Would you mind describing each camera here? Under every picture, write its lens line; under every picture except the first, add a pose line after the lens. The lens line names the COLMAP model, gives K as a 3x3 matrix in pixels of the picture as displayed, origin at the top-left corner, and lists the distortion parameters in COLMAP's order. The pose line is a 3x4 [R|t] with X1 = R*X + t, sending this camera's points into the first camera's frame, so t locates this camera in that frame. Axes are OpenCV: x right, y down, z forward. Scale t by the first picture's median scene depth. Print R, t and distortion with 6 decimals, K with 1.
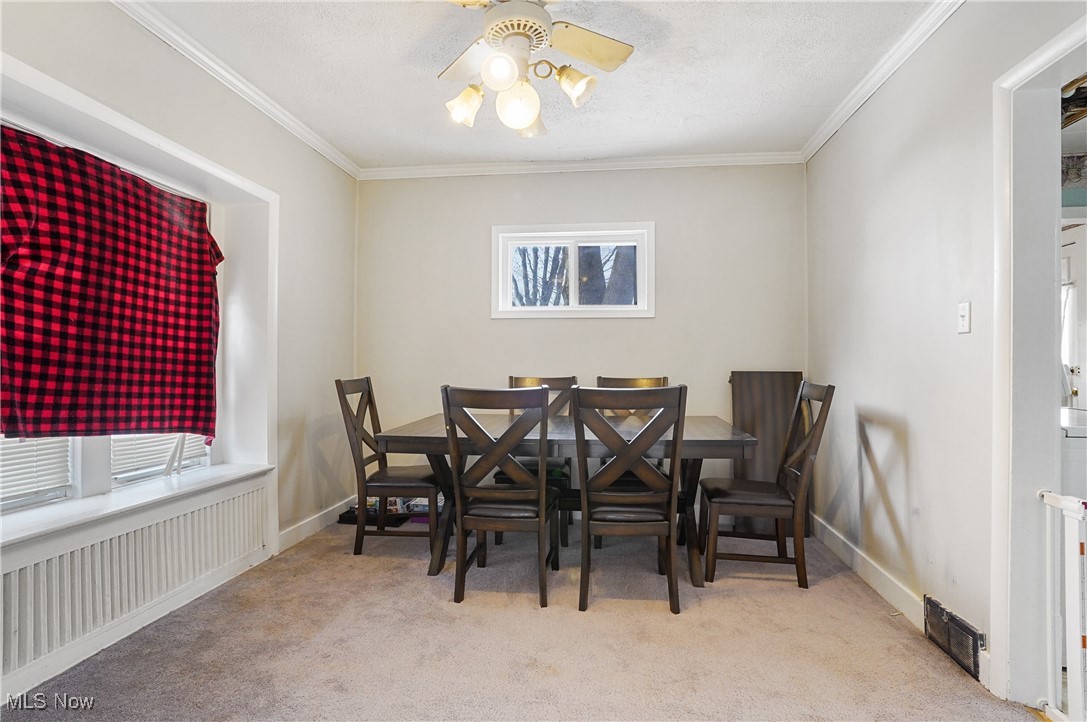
lens RADIAL K [[577.1, 0, 542.3], [0, 577.1, 360.7], [0, 0, 1]] dist [-0.061495, 0.030515]
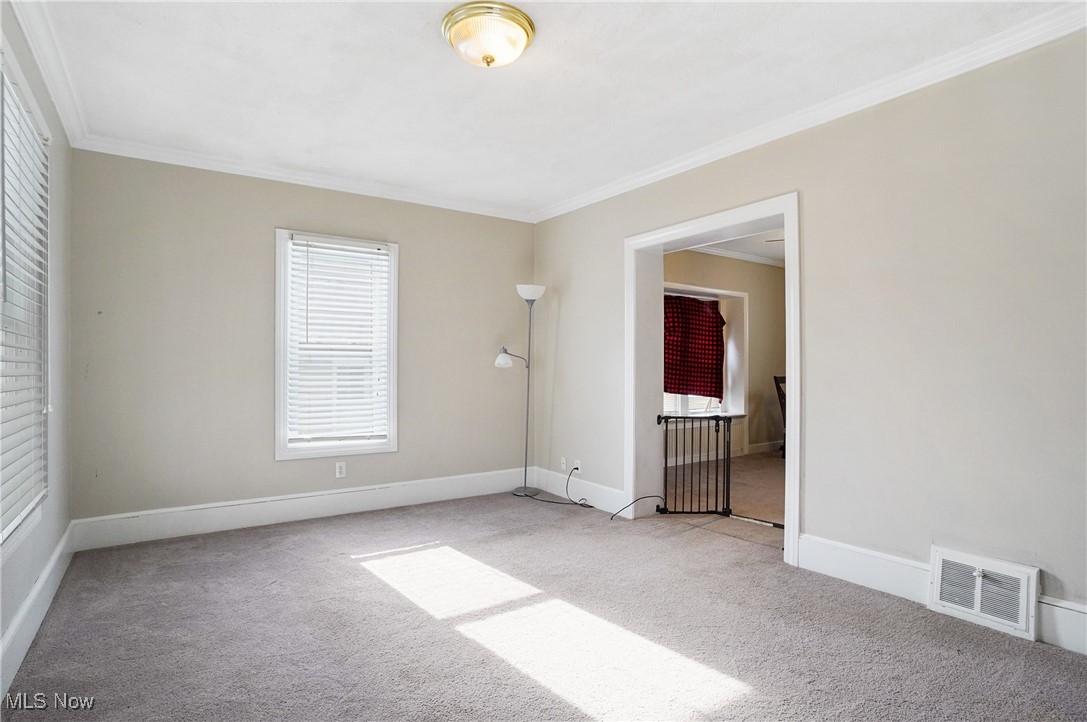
lens RADIAL K [[577.1, 0, 544.2], [0, 577.1, 361.6], [0, 0, 1]] dist [-0.061495, 0.030515]
pose [[0.687222, -0.006288, -0.726420, 0.672970], [0.005842, 0.999978, -0.003130, -0.023387], [0.726424, -0.002093, 0.687243, -1.228283]]
